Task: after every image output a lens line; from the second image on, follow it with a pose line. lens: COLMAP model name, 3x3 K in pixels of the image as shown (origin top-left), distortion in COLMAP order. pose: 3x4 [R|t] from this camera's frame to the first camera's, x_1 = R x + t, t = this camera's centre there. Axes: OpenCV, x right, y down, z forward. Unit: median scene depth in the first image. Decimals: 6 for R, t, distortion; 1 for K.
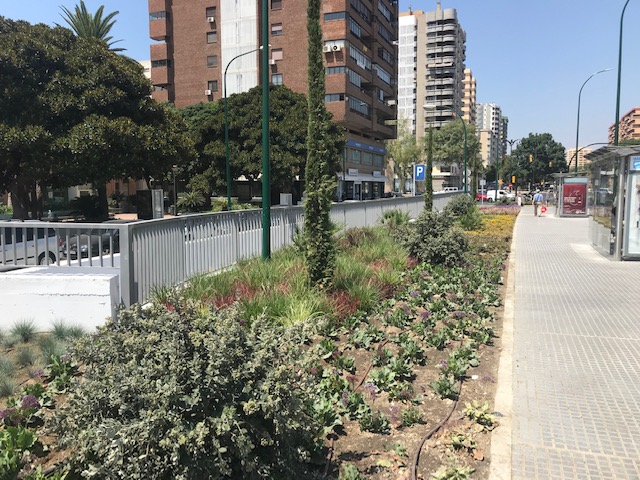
lens RADIAL K [[532.3, 0, 319.3], [0, 532.3, 242.9], [0, 0, 1]] dist [0.035814, -0.012599]
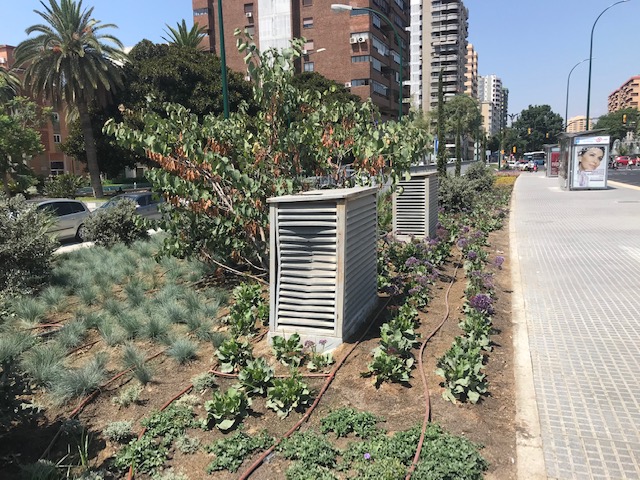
lens RADIAL K [[532.3, 0, 315.4], [0, 532.3, 238.2], [0, 0, 1]] dist [0.035814, -0.012599]
pose [[0.999807, -0.017941, -0.008049, -0.029298], [0.018244, 0.999065, 0.039197, 0.009339], [0.007338, -0.039336, 0.999199, -0.080543]]
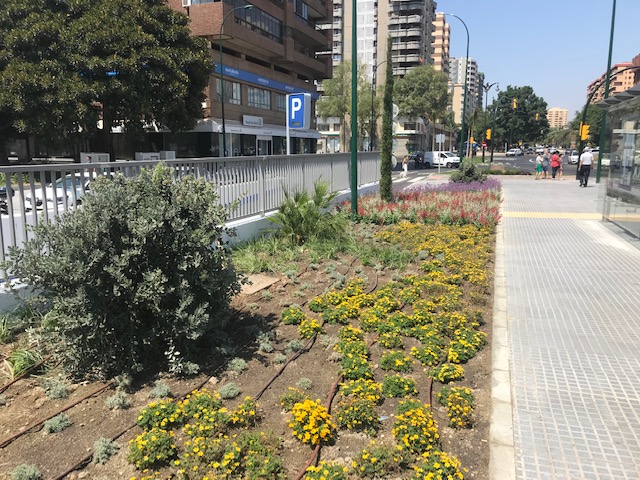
lens RADIAL K [[532.3, 0, 324.6], [0, 532.3, 237.1], [0, 0, 1]] dist [0.035814, -0.012599]
pose [[0.998569, -0.000855, 0.053467, 0.056587], [-0.002467, 0.998071, 0.062040, -0.014712], [-0.053417, -0.062083, 0.996641, 0.155680]]
